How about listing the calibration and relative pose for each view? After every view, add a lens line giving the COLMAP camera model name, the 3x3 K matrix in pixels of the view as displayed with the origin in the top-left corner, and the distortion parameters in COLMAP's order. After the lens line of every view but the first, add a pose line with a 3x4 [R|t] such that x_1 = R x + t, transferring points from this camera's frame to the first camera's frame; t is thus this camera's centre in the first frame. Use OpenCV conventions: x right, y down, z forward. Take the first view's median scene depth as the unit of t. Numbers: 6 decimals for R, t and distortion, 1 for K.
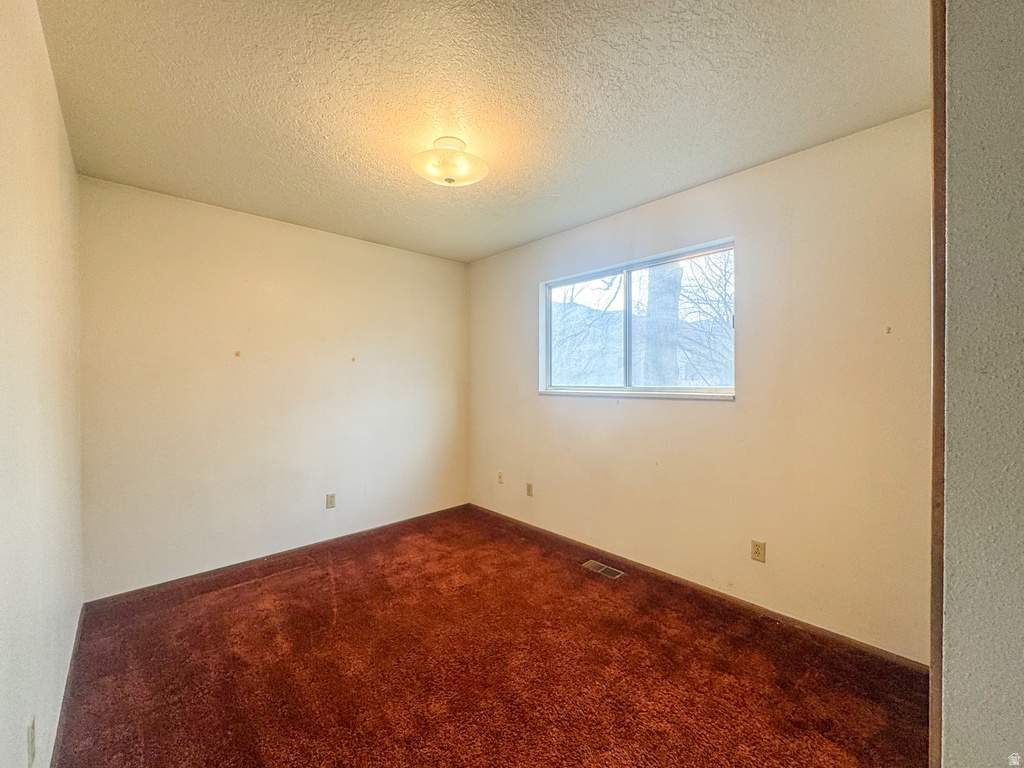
lens RADIAL K [[418.0, 0, 512.0], [0, 418.0, 384.0], [0, 0, 1]] dist [0.001105, 0.000855]
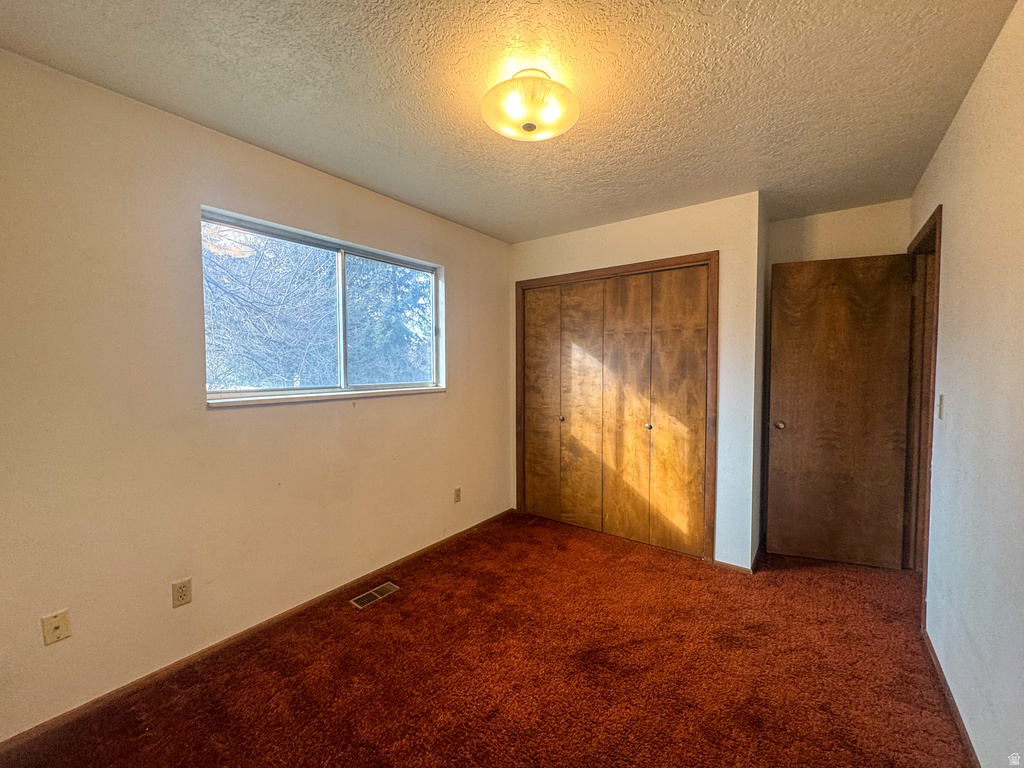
lens RADIAL K [[418.0, 0, 512.0], [0, 418.0, 384.0], [0, 0, 1]] dist [0.001105, 0.000855]
pose [[-0.182115, -0.035695, 0.982629, -0.836667], [0.017332, 0.999069, 0.039505, -0.033898], [-0.983124, 0.024225, -0.181327, 1.067483]]
